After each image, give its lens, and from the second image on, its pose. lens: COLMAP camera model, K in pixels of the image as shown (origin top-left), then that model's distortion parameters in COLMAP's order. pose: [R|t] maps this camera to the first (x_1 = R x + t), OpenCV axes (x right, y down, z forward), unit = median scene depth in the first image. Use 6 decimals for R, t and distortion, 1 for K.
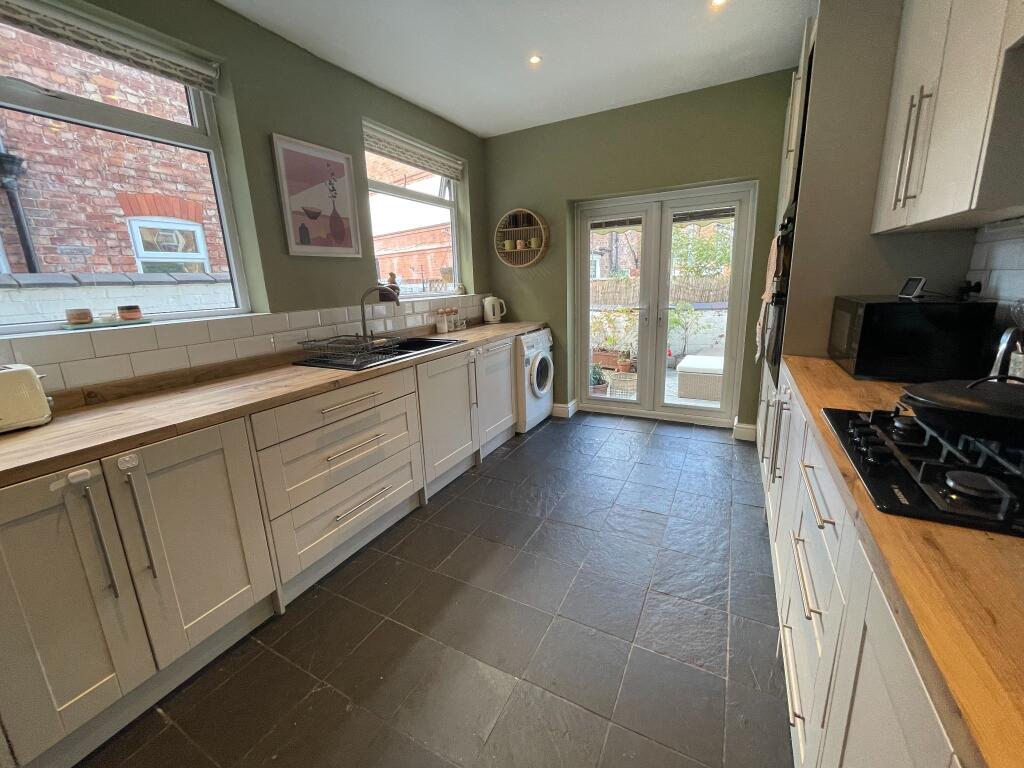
lens RADIAL K [[413.2, 0, 511.8], [0, 413.2, 374.9], [0, 0, 1]] dist [-0.002420, 0.000293]
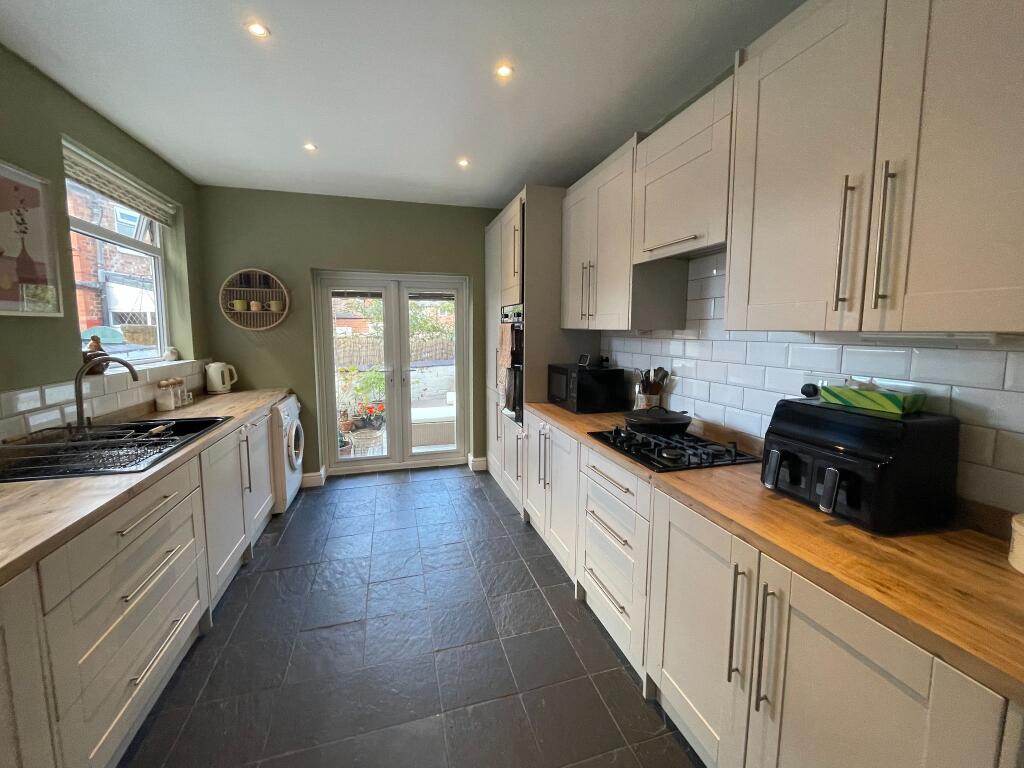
lens RADIAL K [[413.2, 0, 511.8], [0, 413.2, 374.9], [0, 0, 1]] dist [-0.002420, 0.000293]
pose [[0.713495, -0.038392, 0.699608, -0.226741], [0.127834, 0.988871, -0.076106, -0.022640], [-0.688900, 0.143735, 0.710462, -0.021063]]
